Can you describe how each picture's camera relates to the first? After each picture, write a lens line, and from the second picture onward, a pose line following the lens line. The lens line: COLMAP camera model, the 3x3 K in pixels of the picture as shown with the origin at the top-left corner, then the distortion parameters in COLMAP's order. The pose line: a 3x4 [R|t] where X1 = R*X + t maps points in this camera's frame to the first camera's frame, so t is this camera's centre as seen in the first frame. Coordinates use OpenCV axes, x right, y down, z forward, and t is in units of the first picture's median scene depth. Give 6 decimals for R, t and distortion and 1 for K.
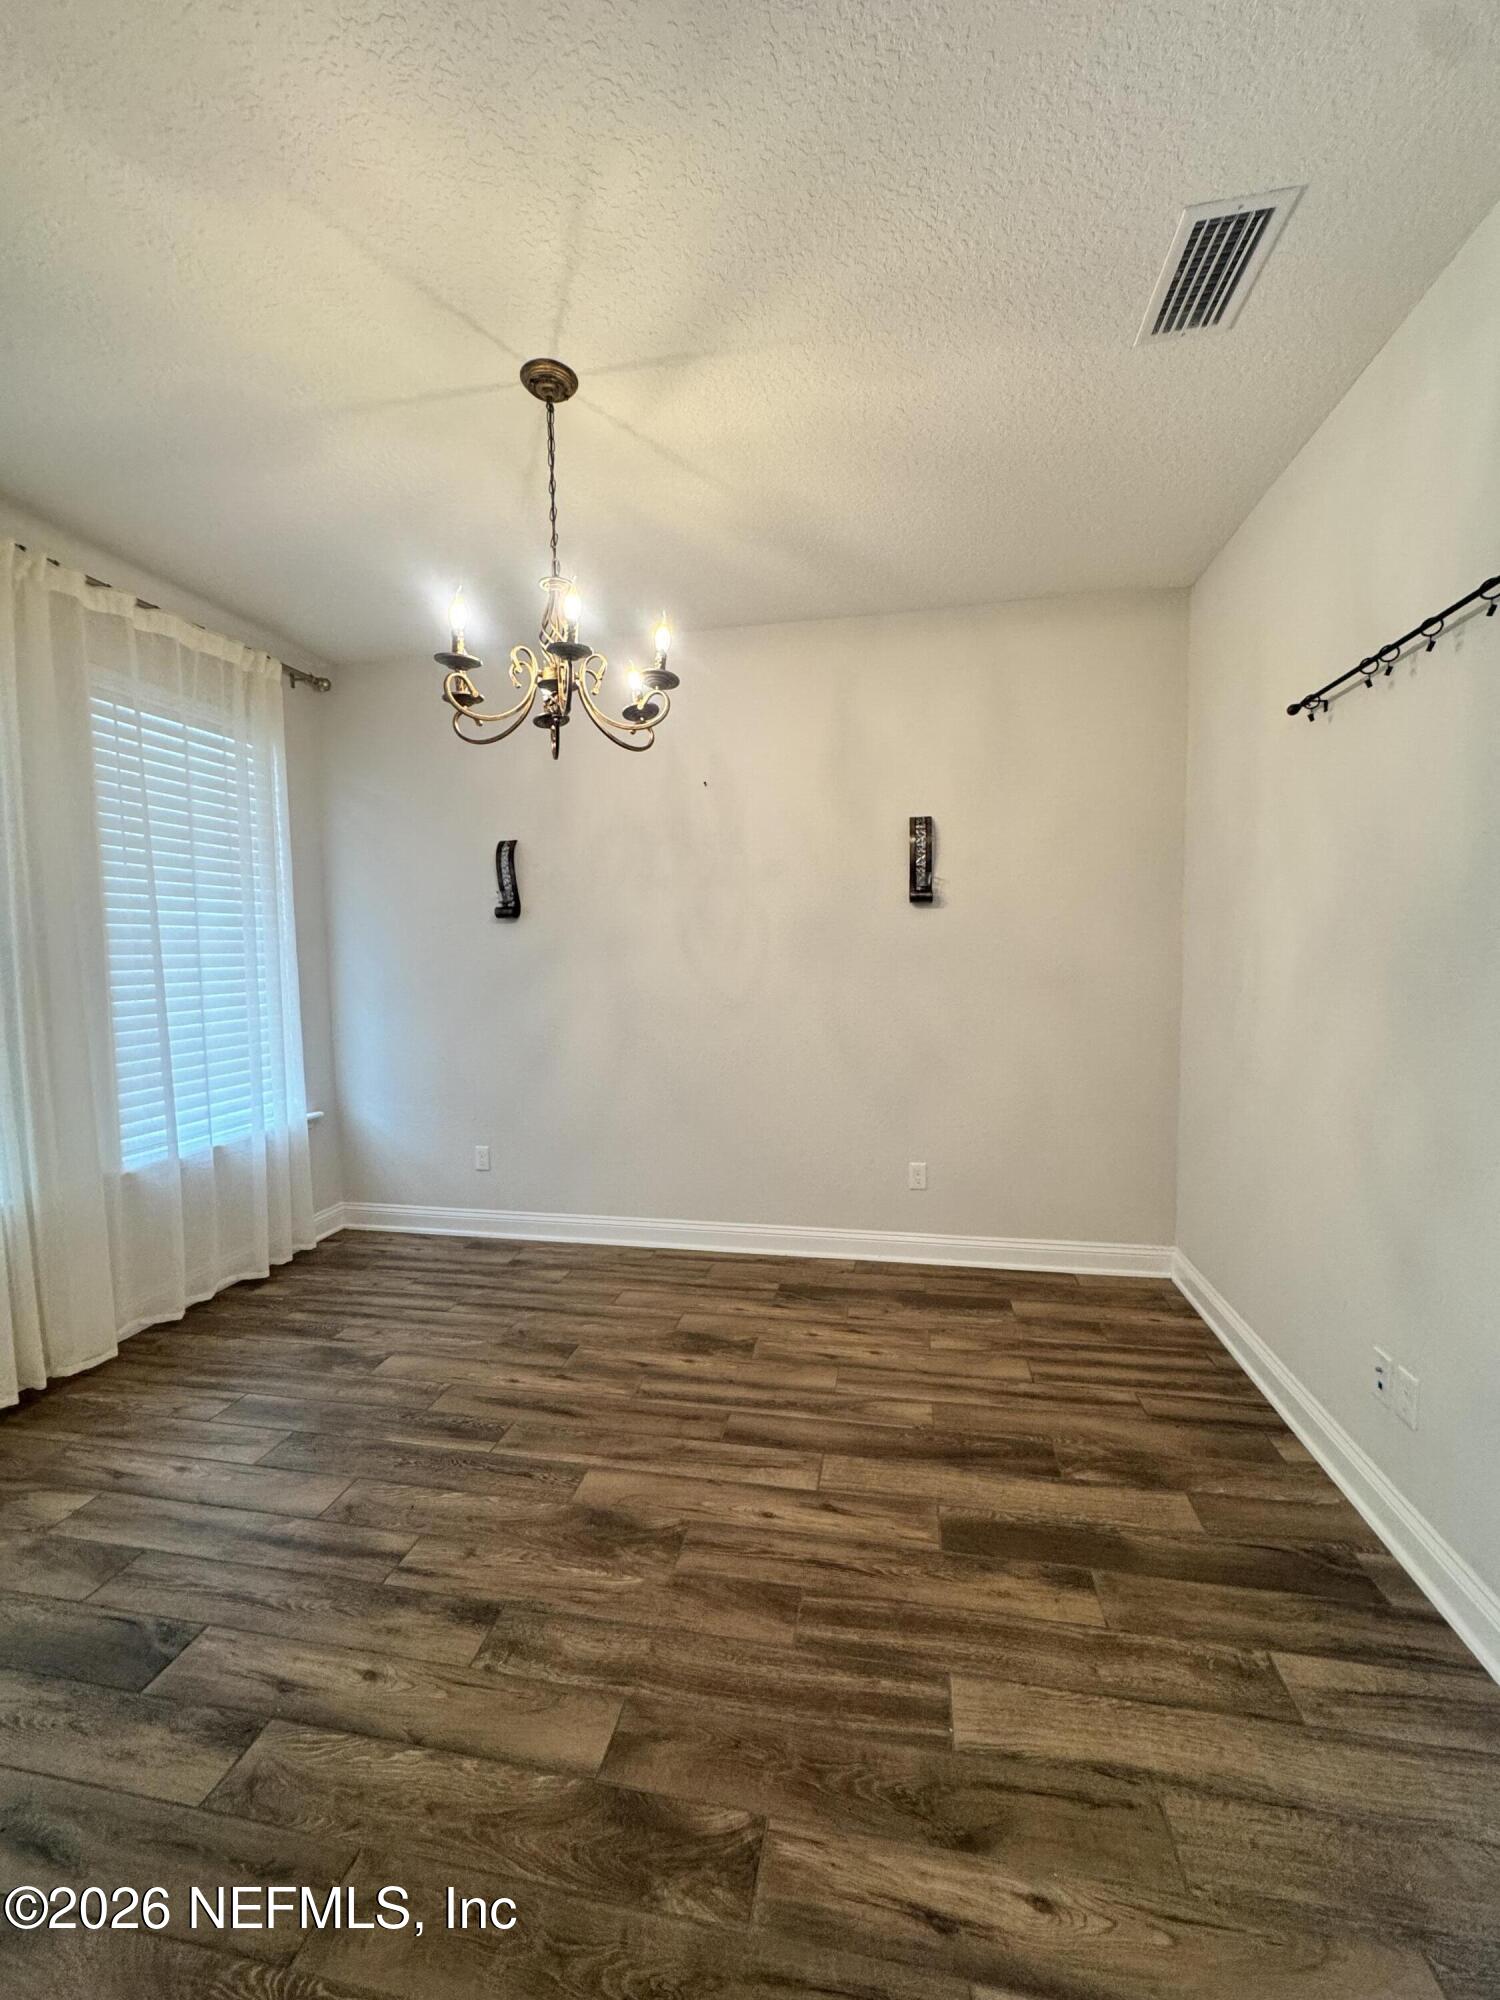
lens RADIAL K [[797.4, 0, 750.2], [0, 797.4, 1001.8], [0, 0, 1]] dist [-0.002245, 0.000554]
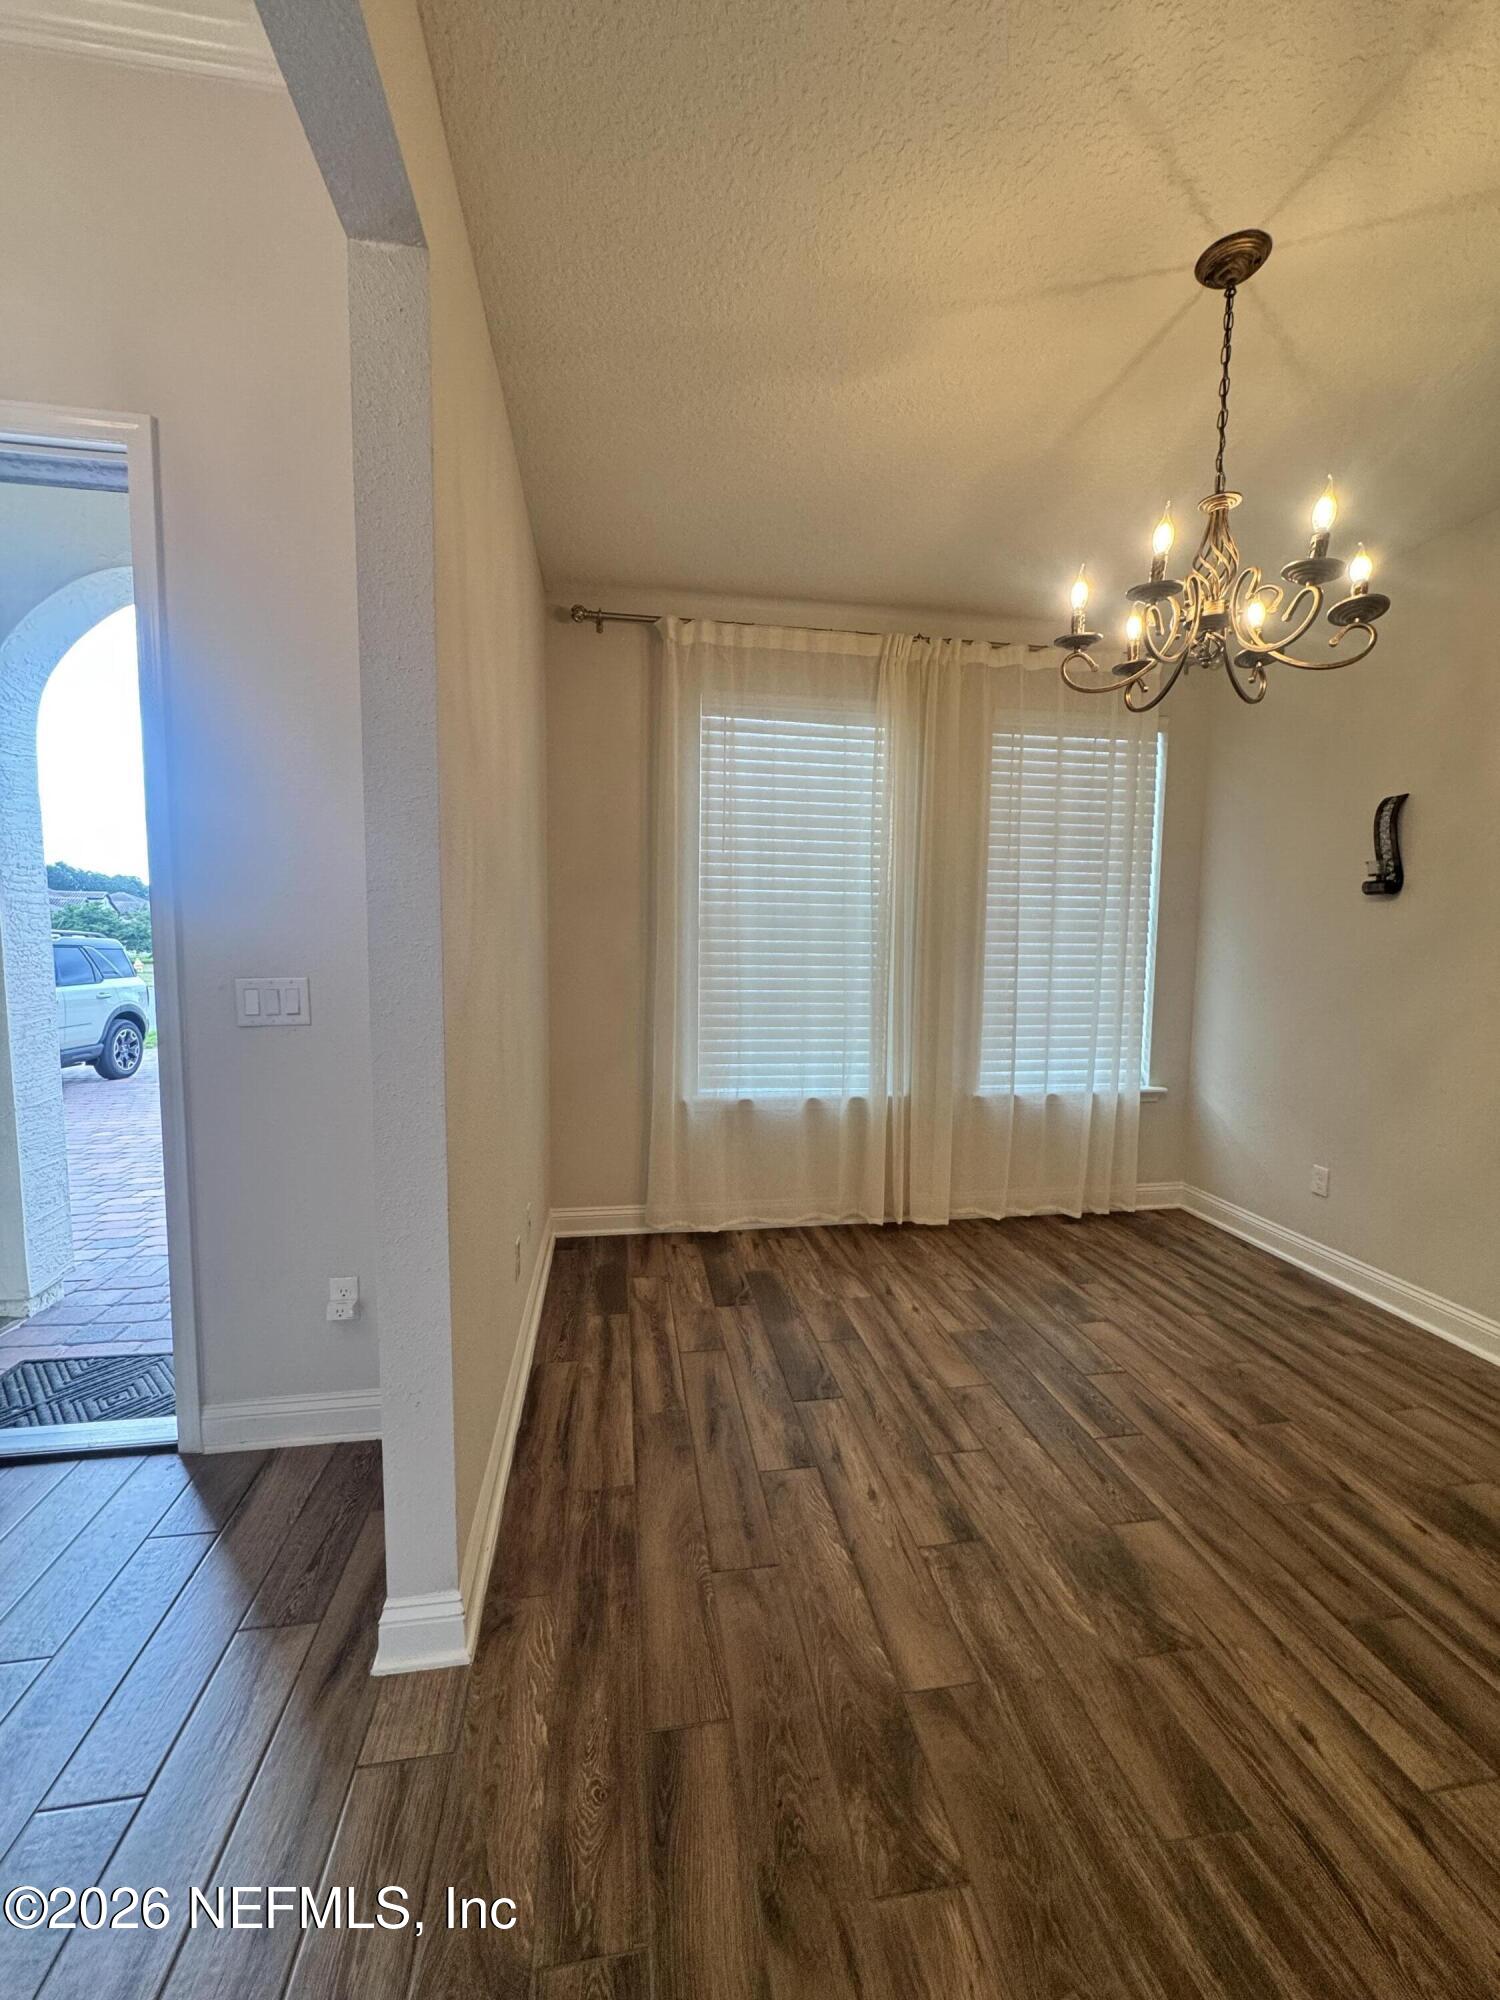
lens RADIAL K [[797.4, 0, 750.2], [0, 797.4, 1001.8], [0, 0, 1]] dist [-0.002245, 0.000554]
pose [[0.347411, 0.100358, -0.932327, 0.336582], [-0.082270, 0.993685, 0.076307, -0.010634], [0.934097, 0.050193, 0.353473, 0.196101]]
